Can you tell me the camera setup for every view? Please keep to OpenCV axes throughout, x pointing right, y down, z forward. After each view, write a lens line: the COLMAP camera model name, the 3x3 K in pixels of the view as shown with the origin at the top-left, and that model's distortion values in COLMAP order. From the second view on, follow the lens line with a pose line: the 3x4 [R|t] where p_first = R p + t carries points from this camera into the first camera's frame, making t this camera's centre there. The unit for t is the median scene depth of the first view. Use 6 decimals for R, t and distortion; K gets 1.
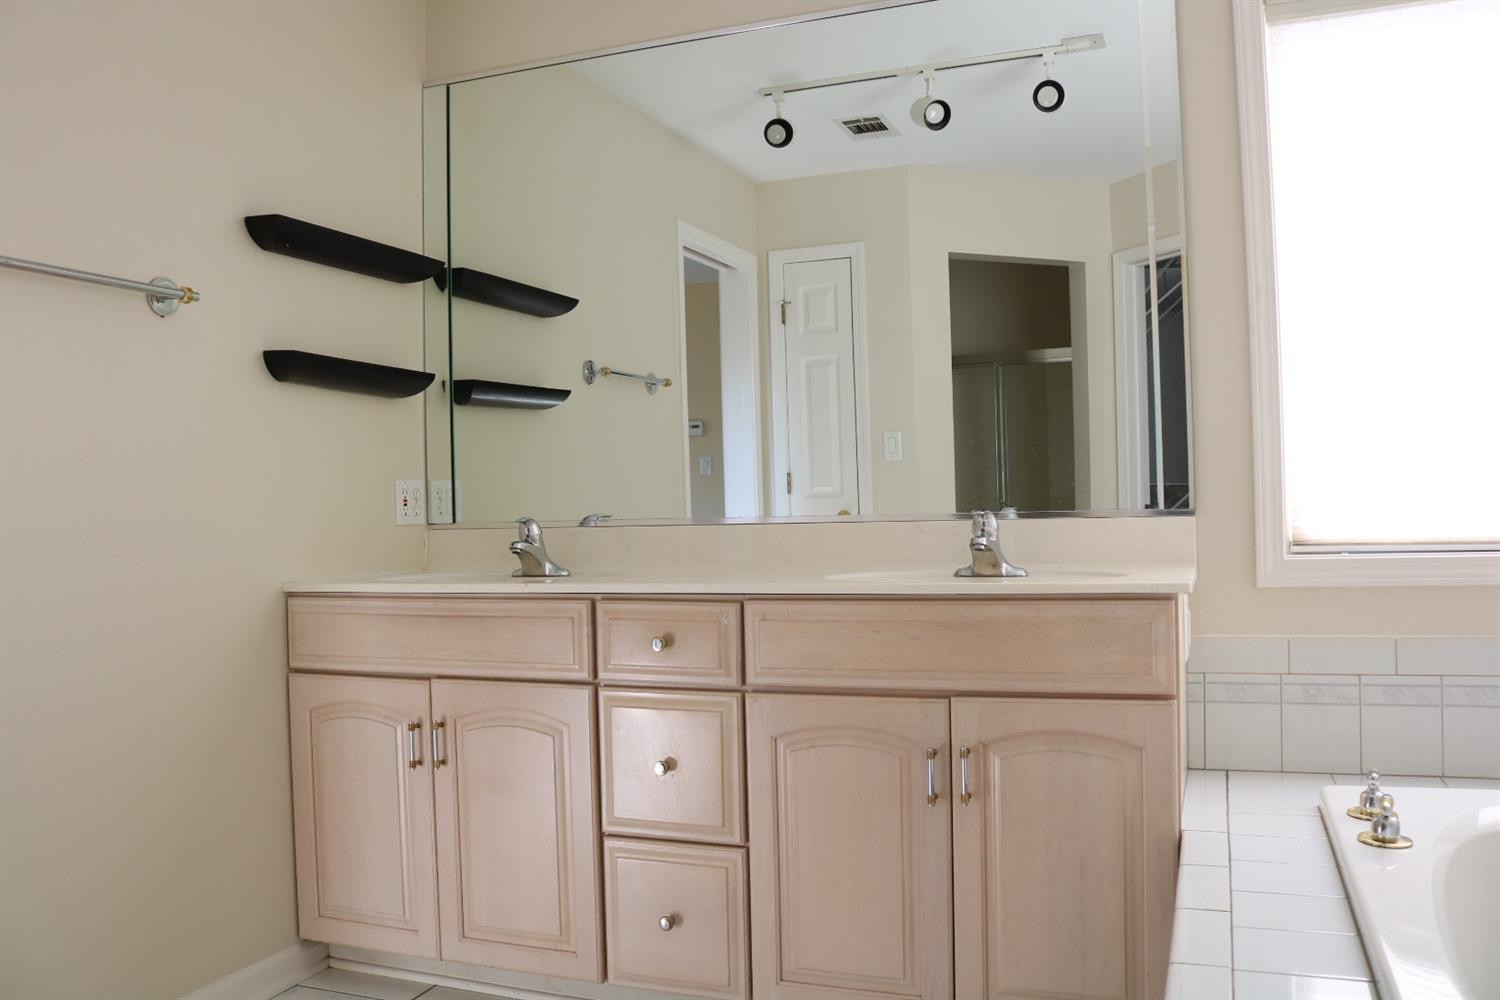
lens RADIAL K [[1202.8, 0, 750.6], [0, 1202.8, 493.8], [0, 0, 1]] dist [-0.067216, 0.003576]
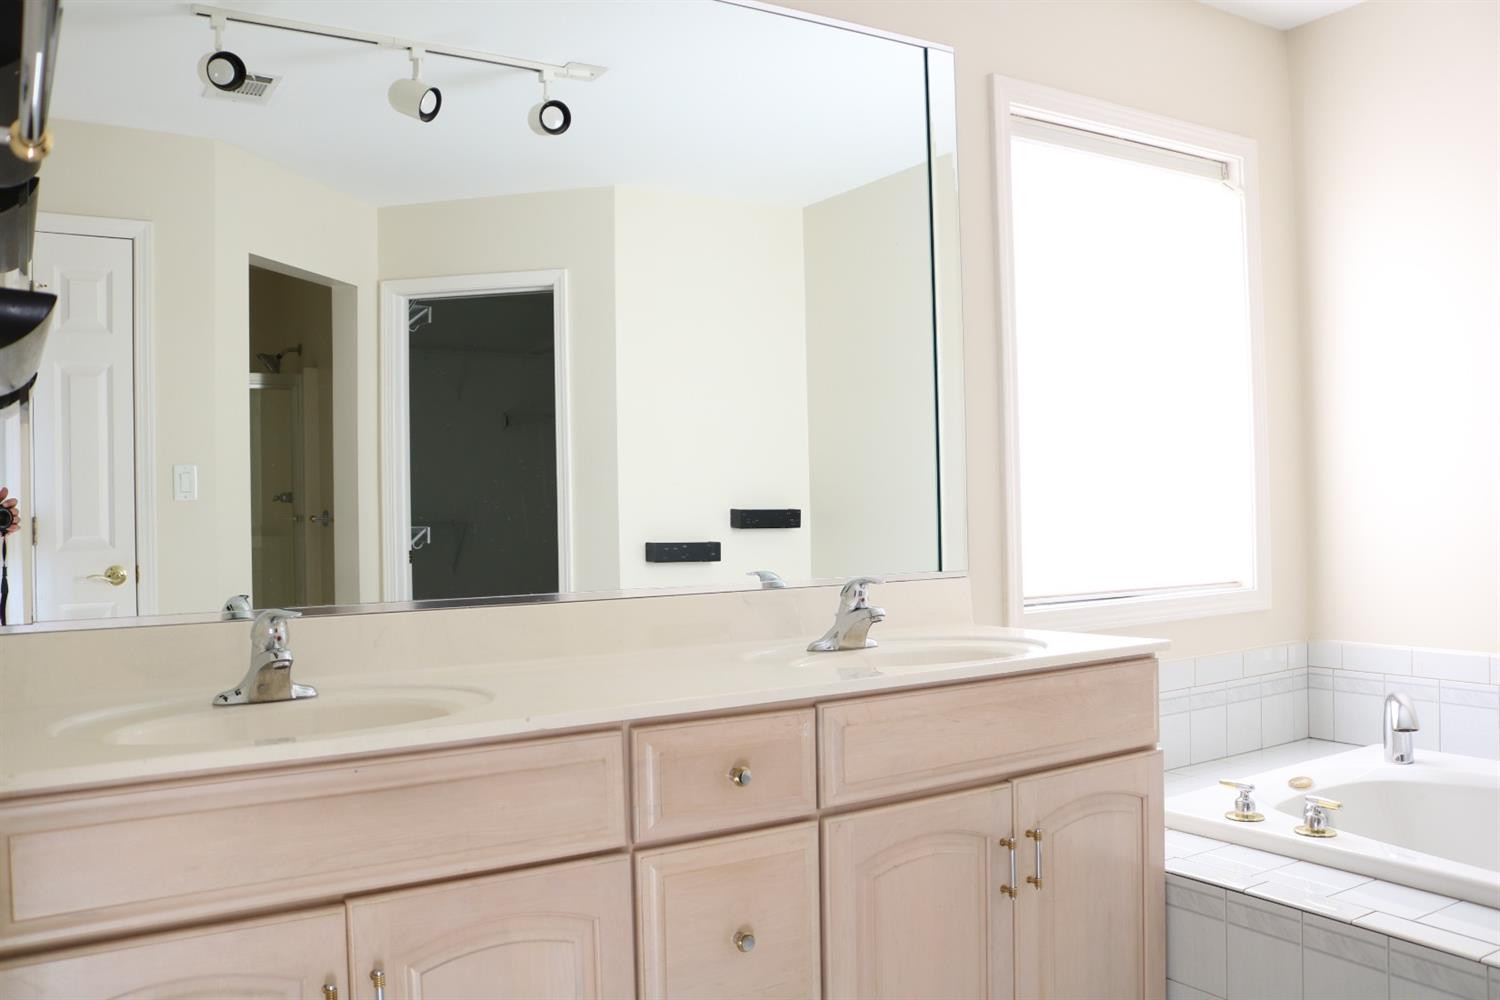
lens RADIAL K [[1202.8, 0, 749.8], [0, 1202.8, 507.0], [0, 0, 1]] dist [-0.067216, 0.003576]
pose [[0.615634, 0.010221, 0.787966, -0.598290], [0.000213, 0.999914, -0.013137, -0.029543], [-0.788032, 0.008256, 0.615579, 0.483287]]
